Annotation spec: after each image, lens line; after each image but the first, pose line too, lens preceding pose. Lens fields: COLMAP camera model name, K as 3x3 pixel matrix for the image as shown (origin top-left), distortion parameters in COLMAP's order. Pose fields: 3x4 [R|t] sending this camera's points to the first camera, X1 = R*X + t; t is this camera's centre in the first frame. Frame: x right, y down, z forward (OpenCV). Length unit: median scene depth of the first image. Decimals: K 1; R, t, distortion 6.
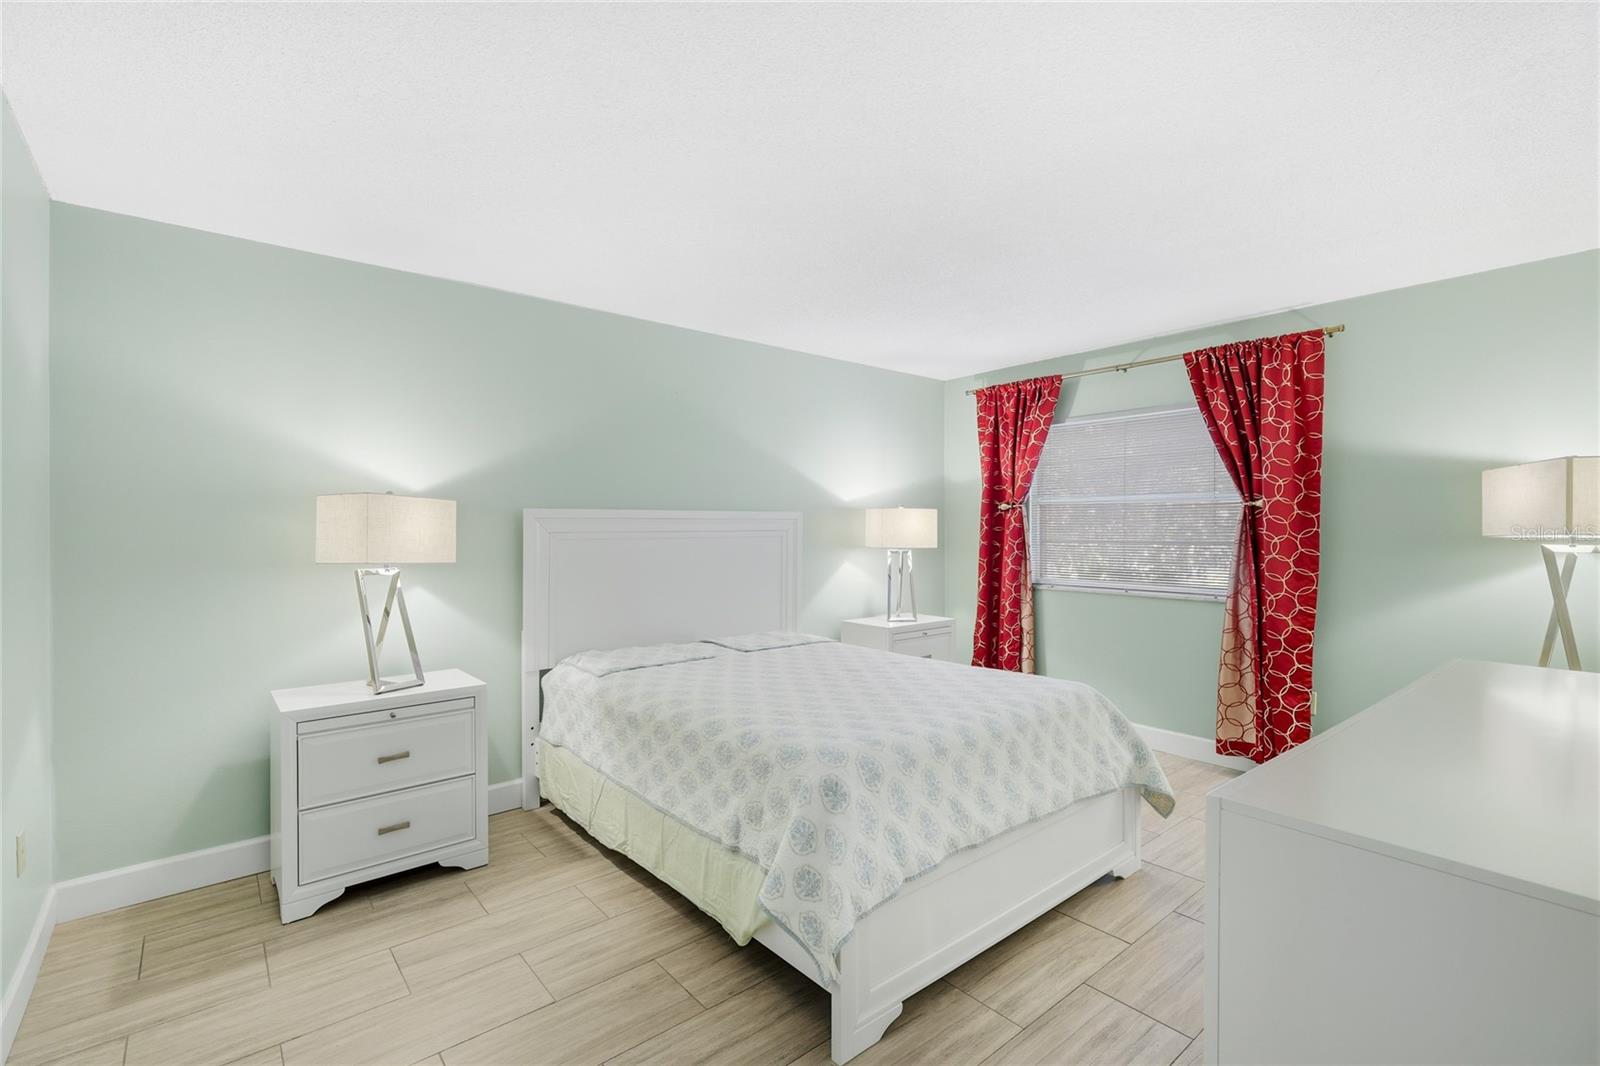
lens RADIAL K [[719.6, 0, 796.9], [0, 719.6, 532.3], [0, 0, 1]] dist [0.003652, 0.000292]
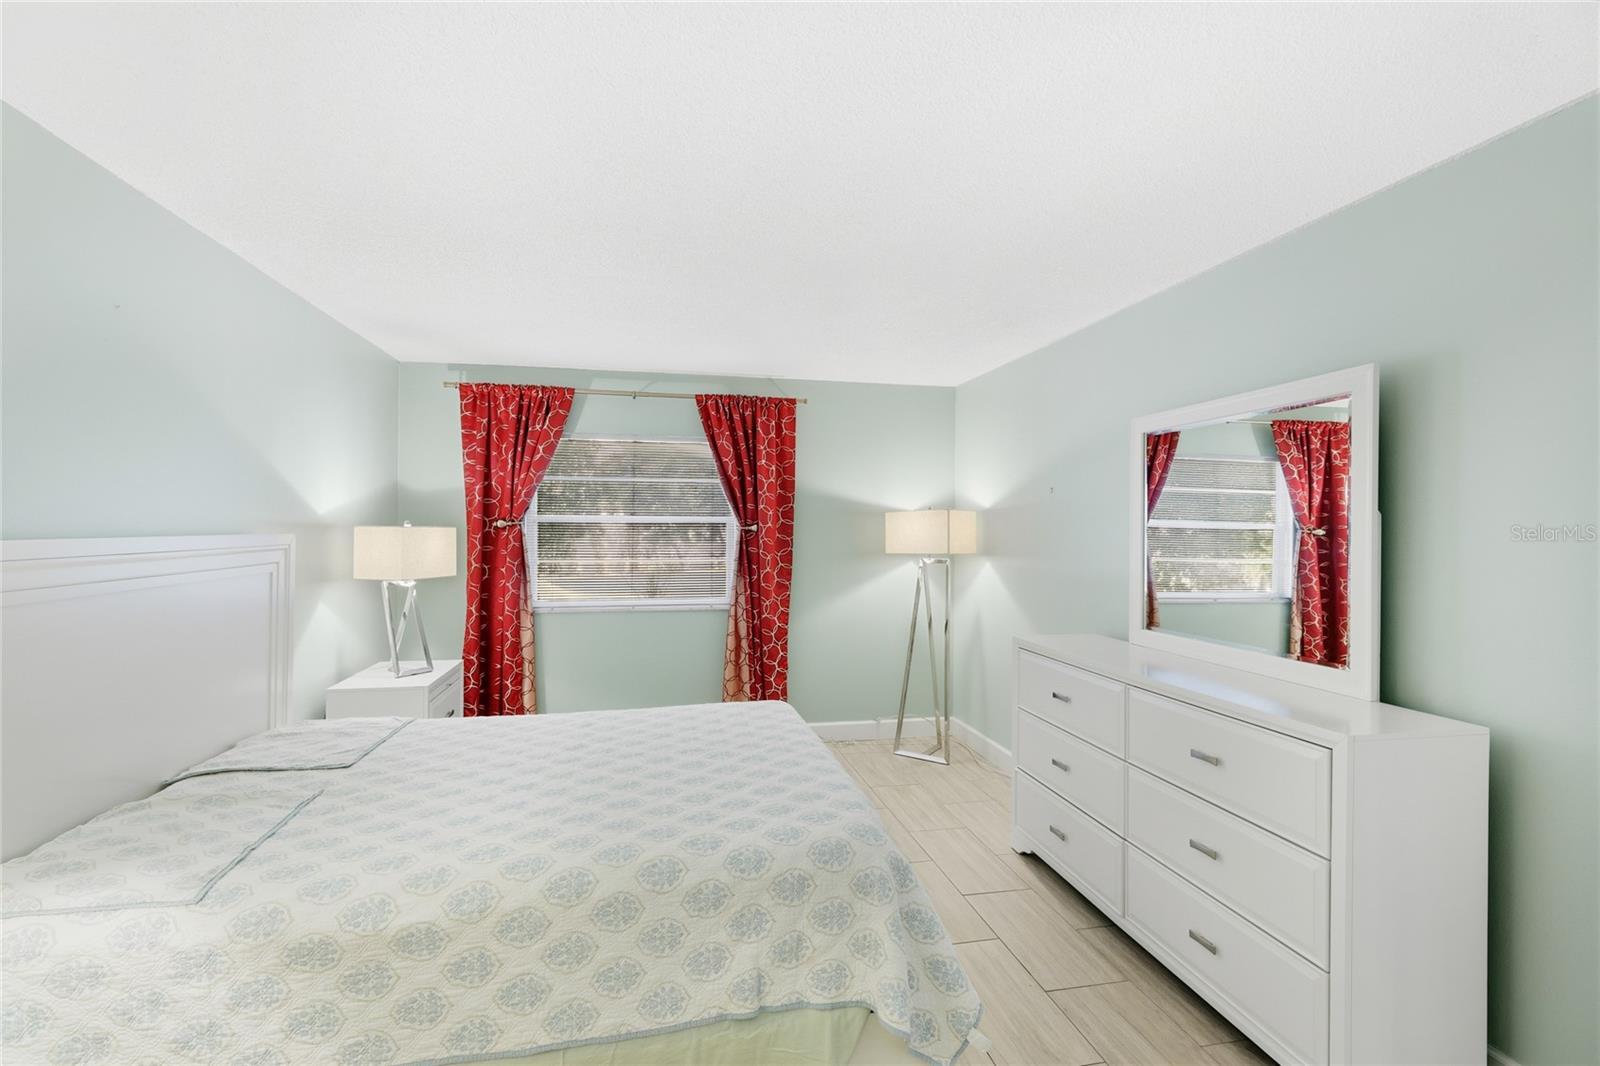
lens RADIAL K [[719.6, 0, 799.6], [0, 719.6, 531.4], [0, 0, 1]] dist [0.003652, 0.000292]
pose [[0.463516, -0.002434, 0.886085, -0.415213], [-0.000821, 0.999995, 0.003177, -0.037736], [-0.886088, -0.002200, 0.463511, 0.345977]]
